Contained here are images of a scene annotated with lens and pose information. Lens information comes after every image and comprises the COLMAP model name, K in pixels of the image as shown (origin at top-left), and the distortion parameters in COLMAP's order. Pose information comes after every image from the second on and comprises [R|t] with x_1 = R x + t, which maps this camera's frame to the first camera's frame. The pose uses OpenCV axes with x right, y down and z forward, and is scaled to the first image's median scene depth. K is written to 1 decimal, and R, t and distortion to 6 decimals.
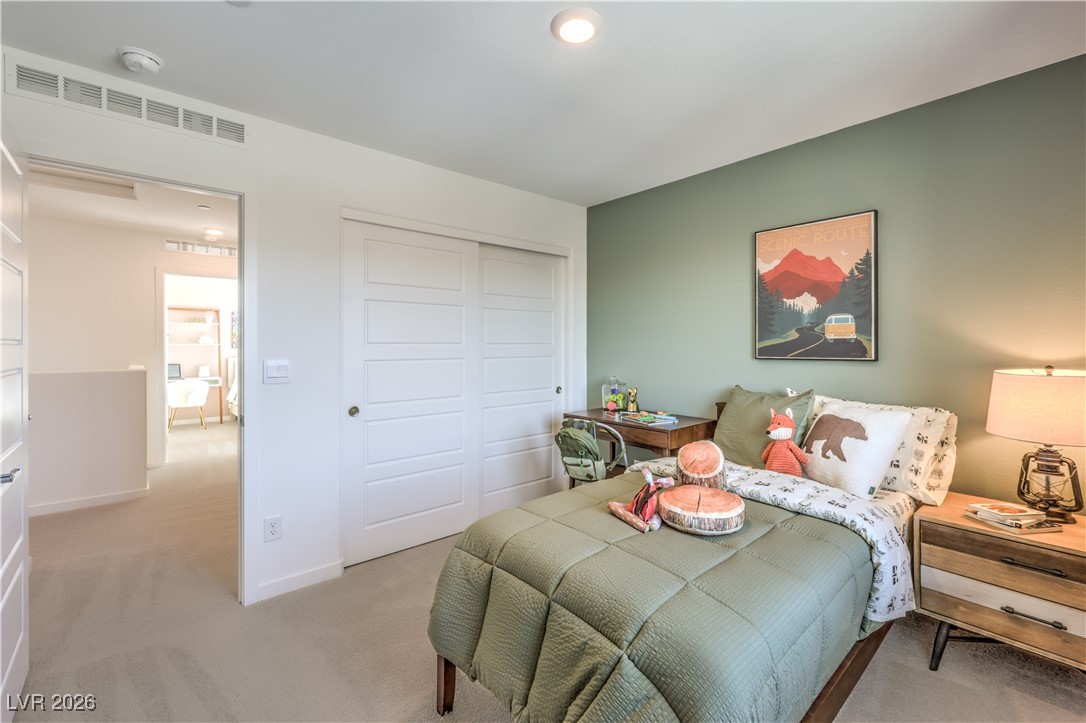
lens RADIAL K [[444.1, 0, 542.1], [0, 444.1, 355.7], [0, 0, 1]] dist [0.002184, 0.001110]
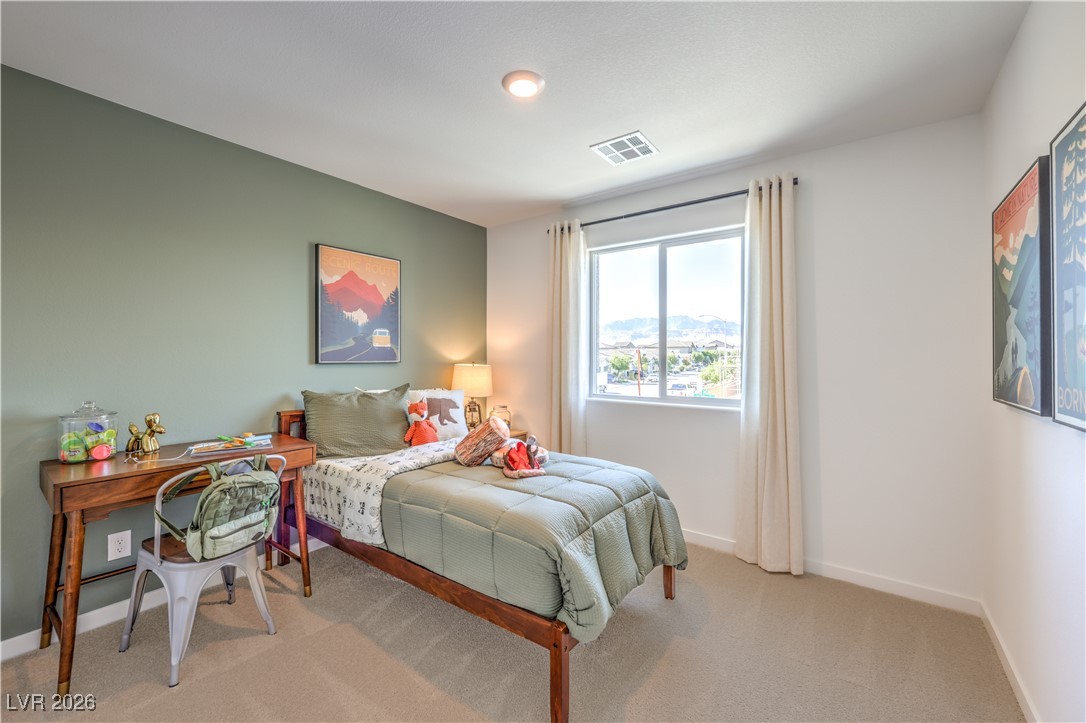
lens RADIAL K [[444.1, 0, 542.4], [0, 444.1, 355.0], [0, 0, 1]] dist [0.002184, 0.001110]
pose [[-0.211598, 0.006516, 0.977335, -0.746551], [0.022127, 0.999753, -0.001875, -0.000093], [-0.977106, 0.021229, -0.211690, 0.800521]]
